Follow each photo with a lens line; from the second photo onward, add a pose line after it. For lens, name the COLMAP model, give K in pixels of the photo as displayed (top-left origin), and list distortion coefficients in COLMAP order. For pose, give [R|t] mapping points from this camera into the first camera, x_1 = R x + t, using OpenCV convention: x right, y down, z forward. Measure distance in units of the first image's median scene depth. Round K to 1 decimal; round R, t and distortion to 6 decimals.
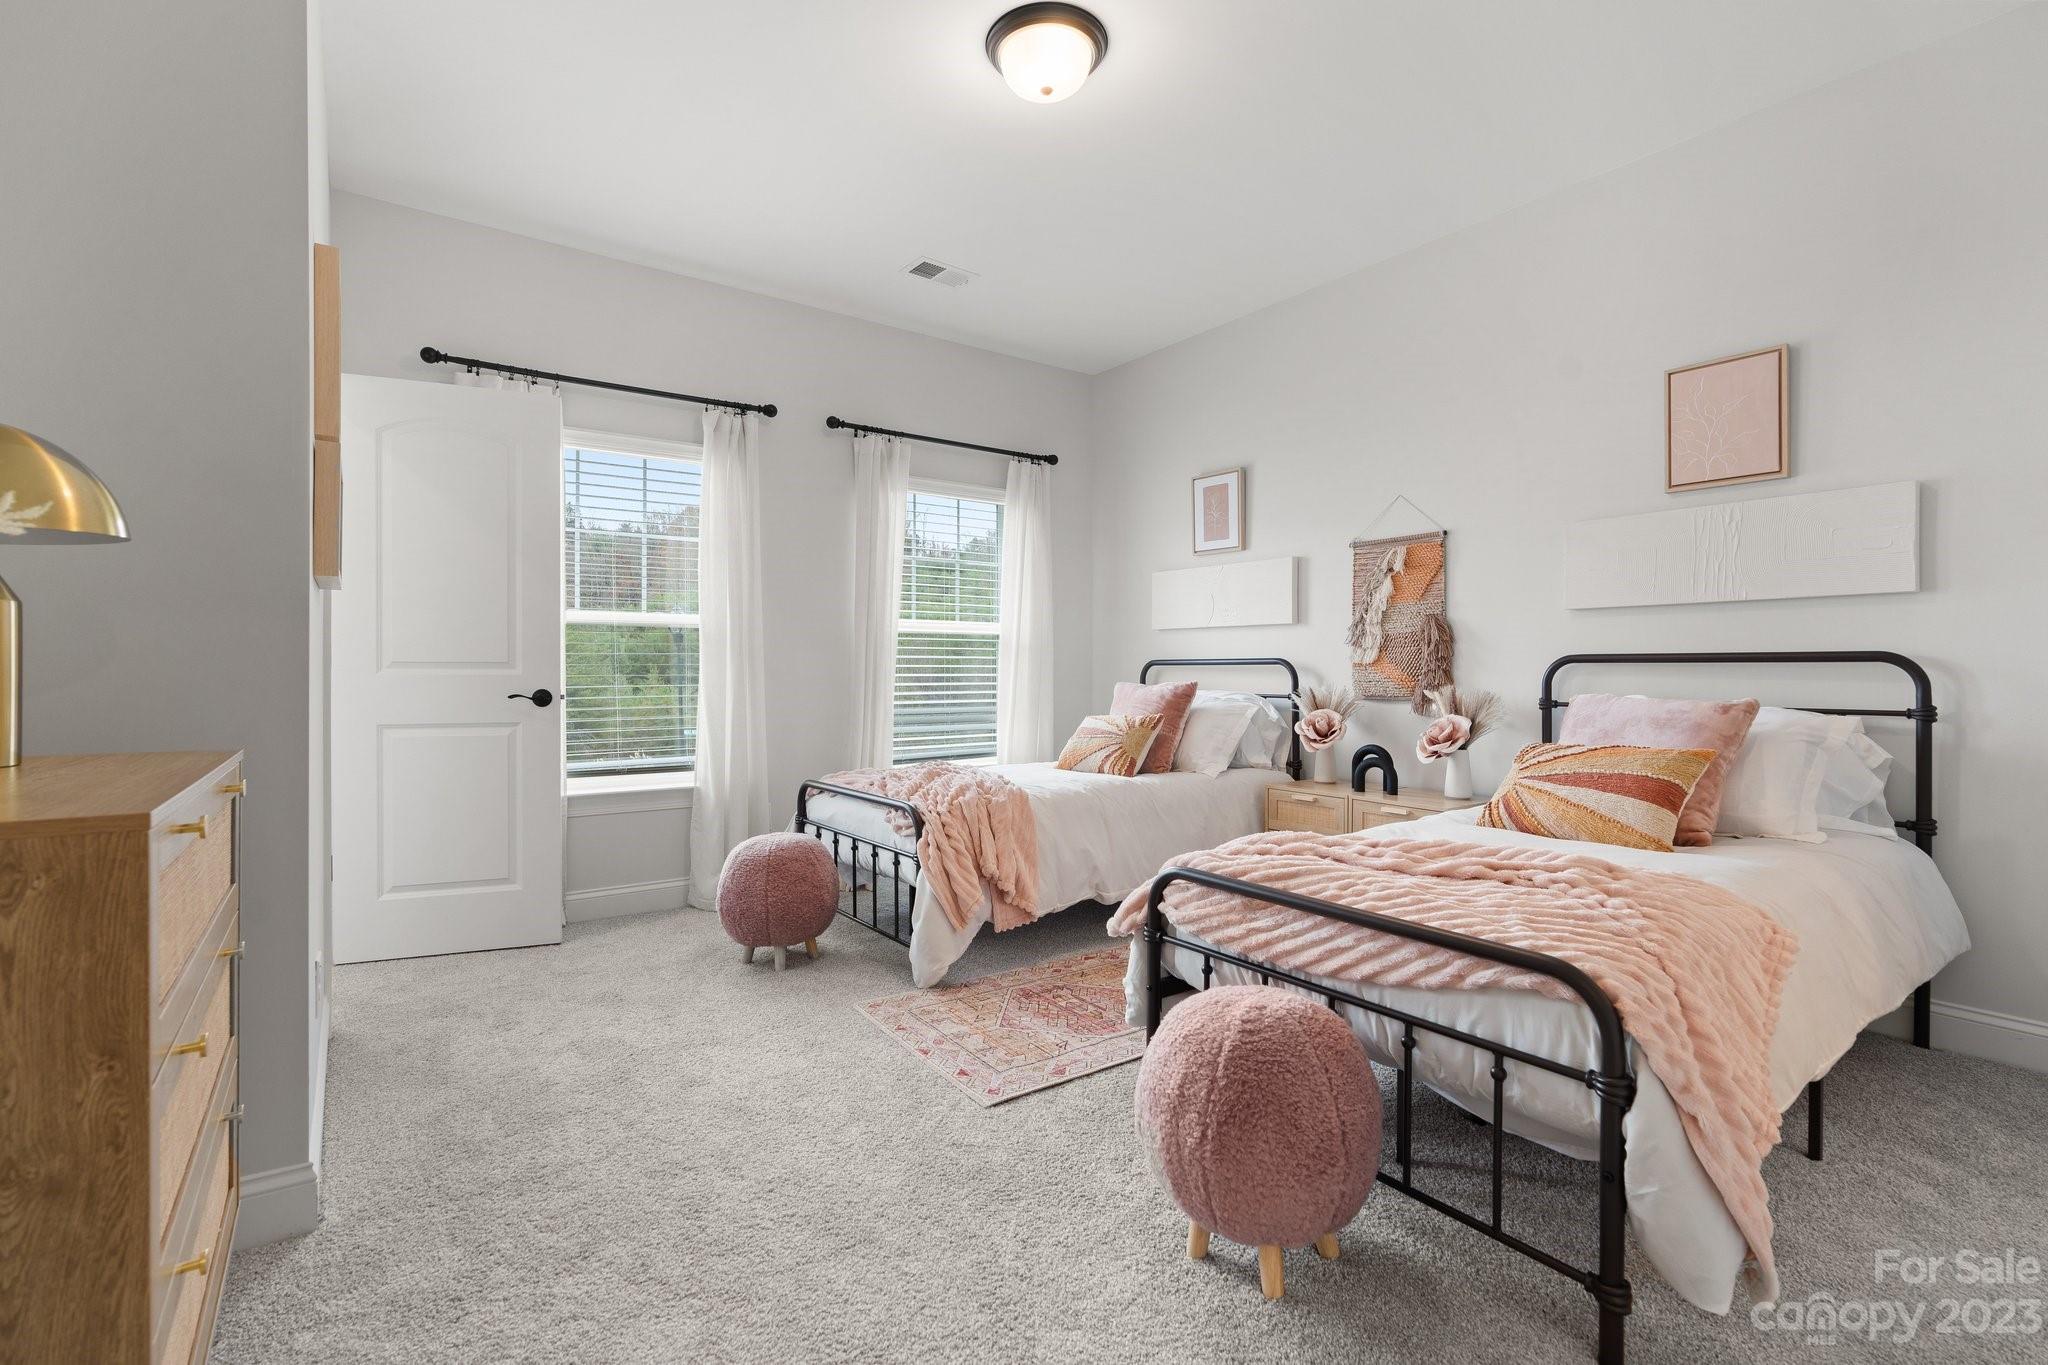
lens RADIAL K [[927.1, 0, 1047.0], [0, 927.1, 669.9], [0, 0, 1]] dist [0.005419, 0.000373]
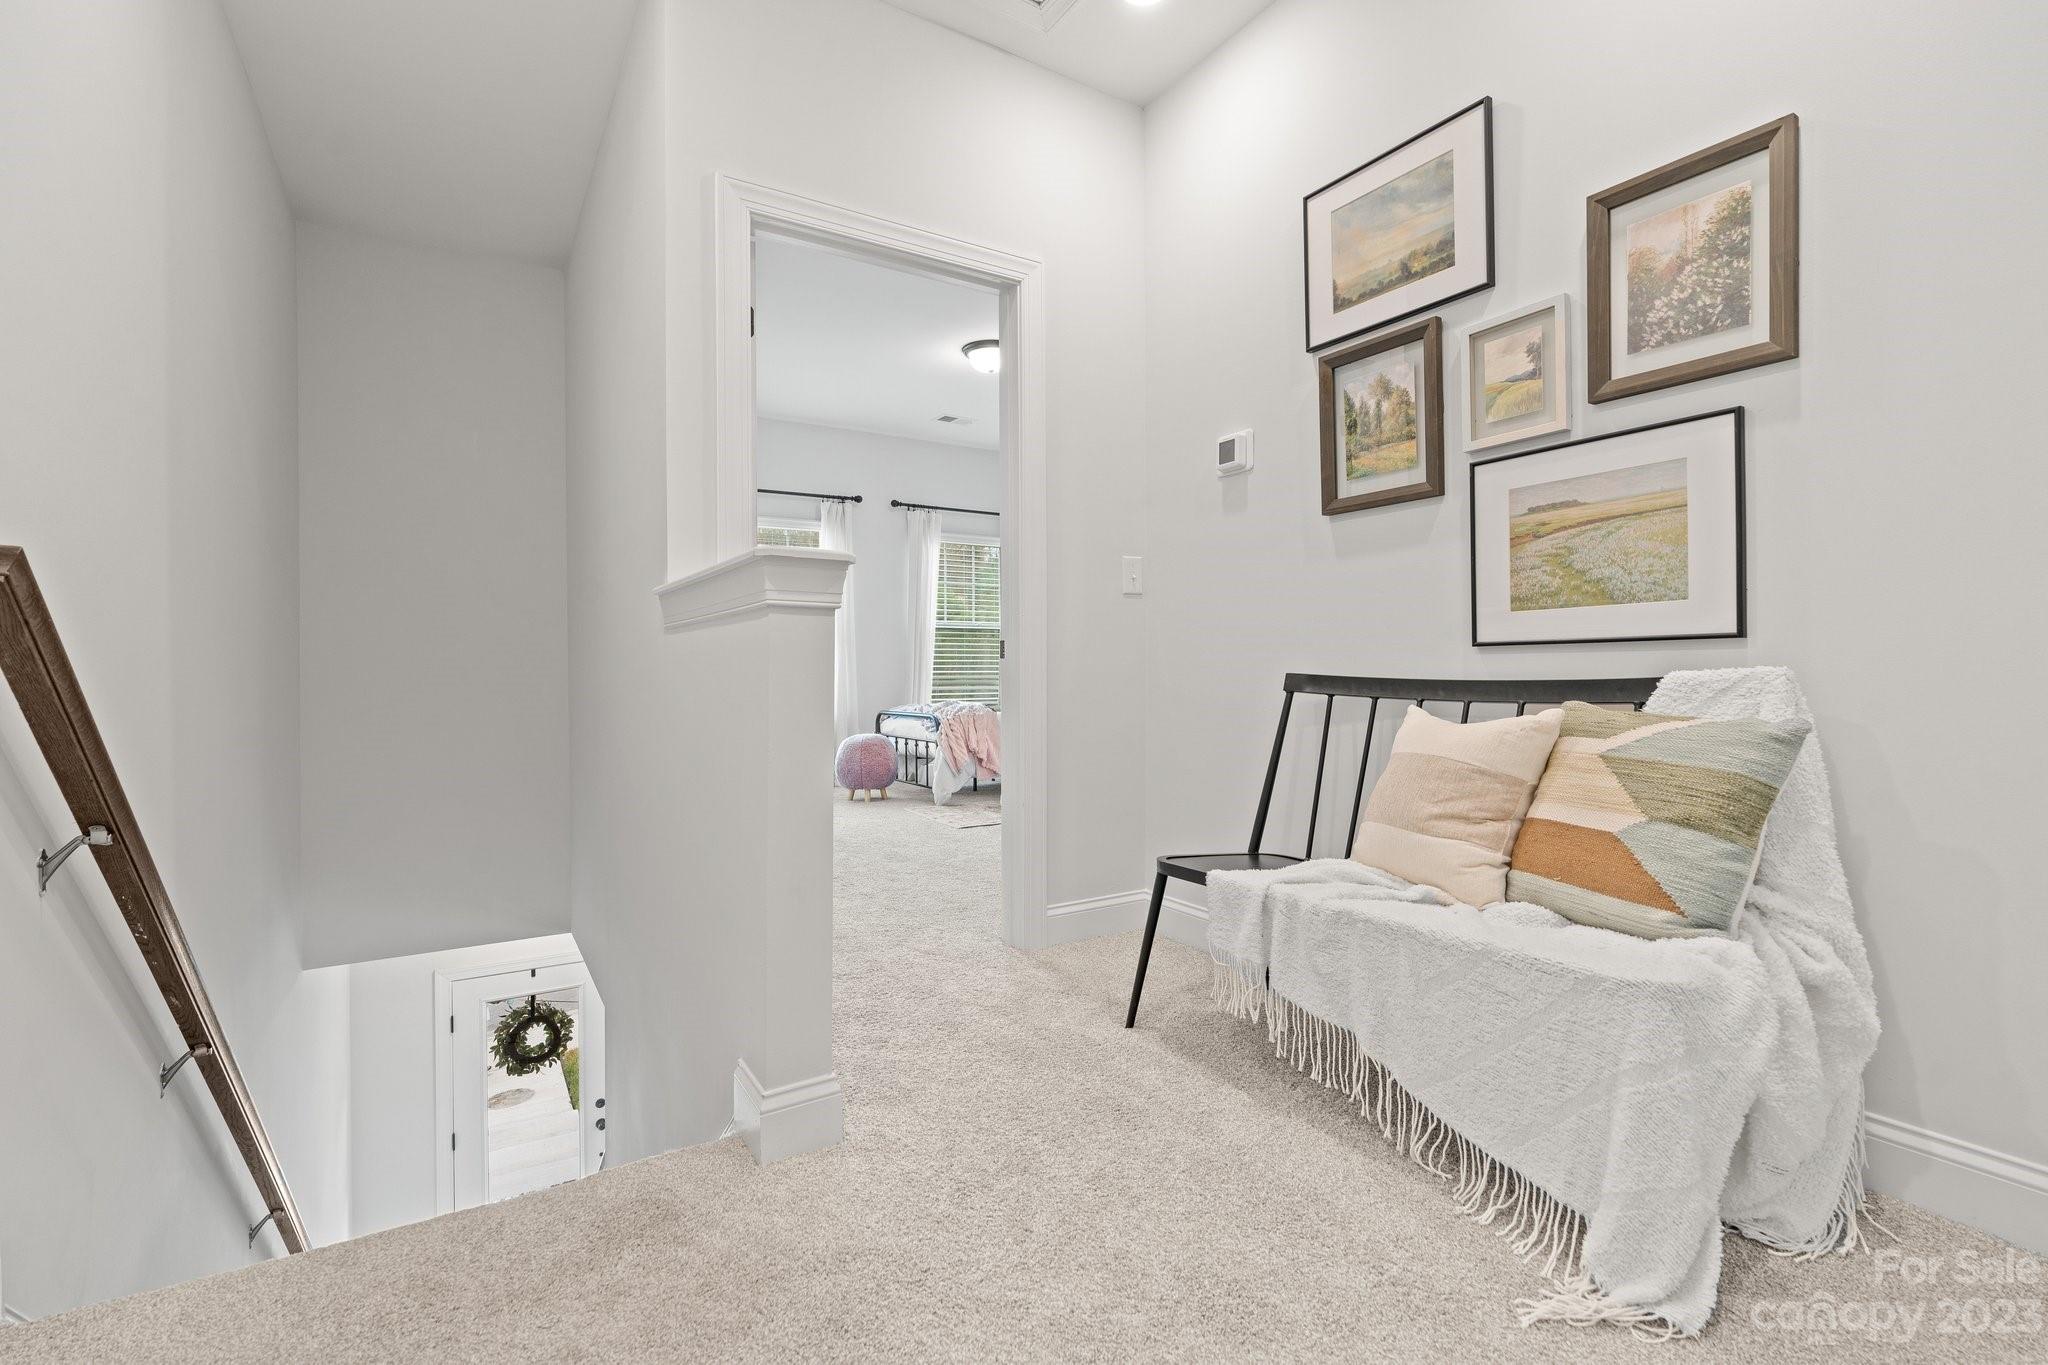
lens RADIAL K [[927.1, 0, 1047.0], [0, 927.1, 669.9], [0, 0, 1]] dist [0.005419, 0.000373]
pose [[0.997364, -0.005307, -0.072360, 0.214507], [0.005075, 0.999981, -0.003392, 0.054109], [0.072377, 0.003016, 0.997373, -0.854369]]
